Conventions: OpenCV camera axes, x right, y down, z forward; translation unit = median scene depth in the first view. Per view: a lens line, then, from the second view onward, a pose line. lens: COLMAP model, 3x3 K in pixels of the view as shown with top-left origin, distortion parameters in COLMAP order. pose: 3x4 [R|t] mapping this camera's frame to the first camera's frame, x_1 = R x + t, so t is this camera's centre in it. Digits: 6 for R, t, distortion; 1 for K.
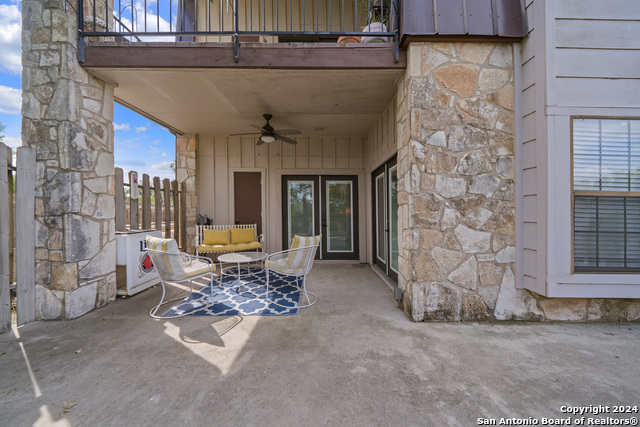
lens RADIAL K [[222.2, 0, 317.4], [0, 222.2, 217.0], [0, 0, 1]] dist [-0.003328, -0.000078]
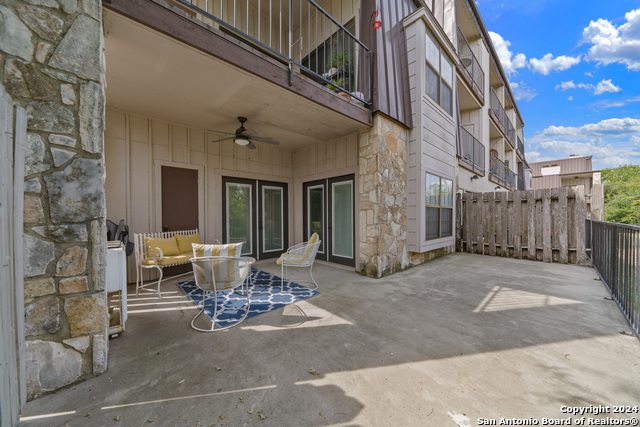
lens RADIAL K [[232.1, 0, 315.9], [0, 232.1, 223.9], [0, 0, 1]] dist [-0.000639, -0.000103]
pose [[0.730969, -0.033569, 0.681585, -1.008123], [0.021860, 0.999429, 0.025779, -0.005141], [-0.682061, -0.003945, 0.731285, 0.018470]]
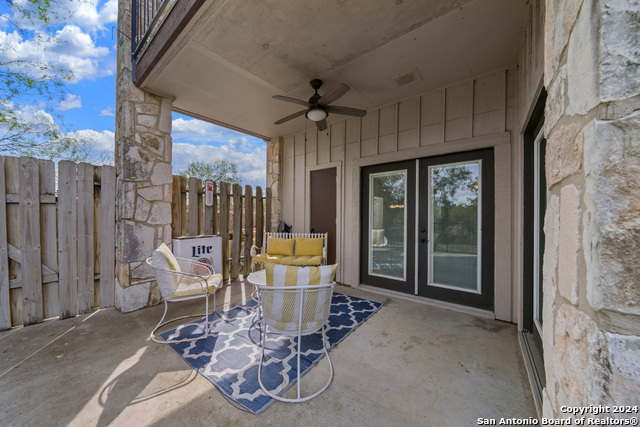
lens RADIAL K [[216.8, 0, 323.0], [0, 216.8, 224.5], [0, 0, 1]] dist [-0.010604, -0.000058]
pose [[0.794552, 0.018354, -0.606919, 0.322551], [-0.014569, 0.999832, 0.011163, -0.015467], [0.607022, -0.000028, 0.794685, 0.680563]]
